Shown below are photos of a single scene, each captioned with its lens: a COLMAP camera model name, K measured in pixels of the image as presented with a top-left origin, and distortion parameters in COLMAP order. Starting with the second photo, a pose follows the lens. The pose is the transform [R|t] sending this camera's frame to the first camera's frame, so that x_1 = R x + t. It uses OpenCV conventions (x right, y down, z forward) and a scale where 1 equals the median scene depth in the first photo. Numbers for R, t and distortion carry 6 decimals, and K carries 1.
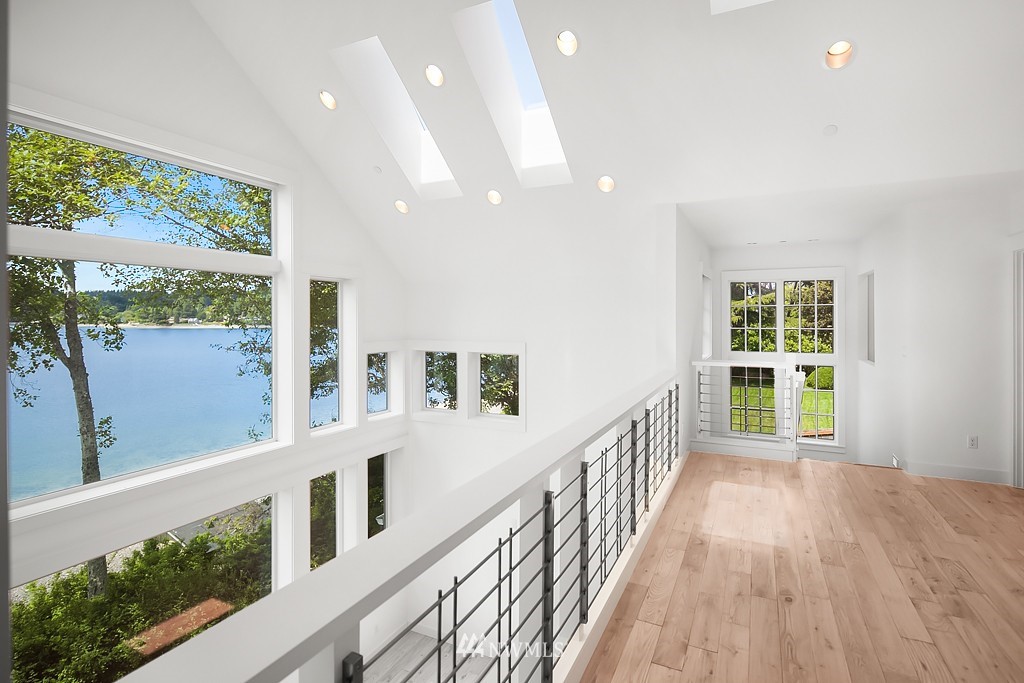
lens RADIAL K [[508.0, 0, 505.2], [0, 508.0, 317.2], [0, 0, 1]] dist [0.000236, -0.002727]
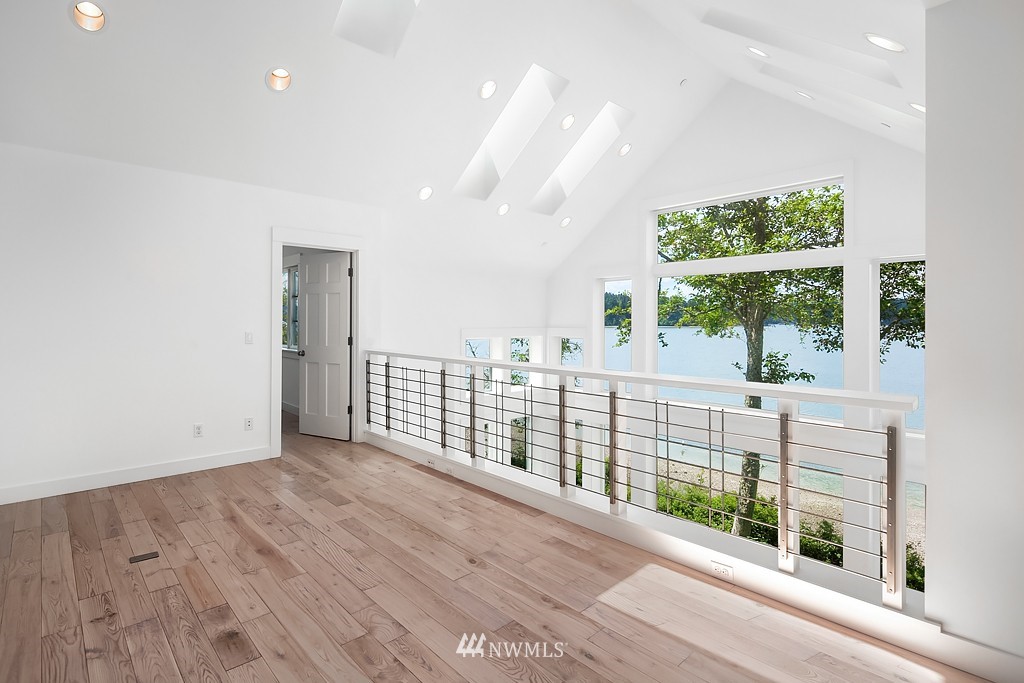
lens RADIAL K [[508.0, 0, 510.3], [0, 508.0, 335.5], [0, 0, 1]] dist [0.000236, -0.002727]
pose [[-0.358185, 0.029048, -0.933198, 1.604713], [-0.002451, 0.999483, 0.032052, 0.072656], [0.933647, 0.013768, -0.357929, 1.556932]]
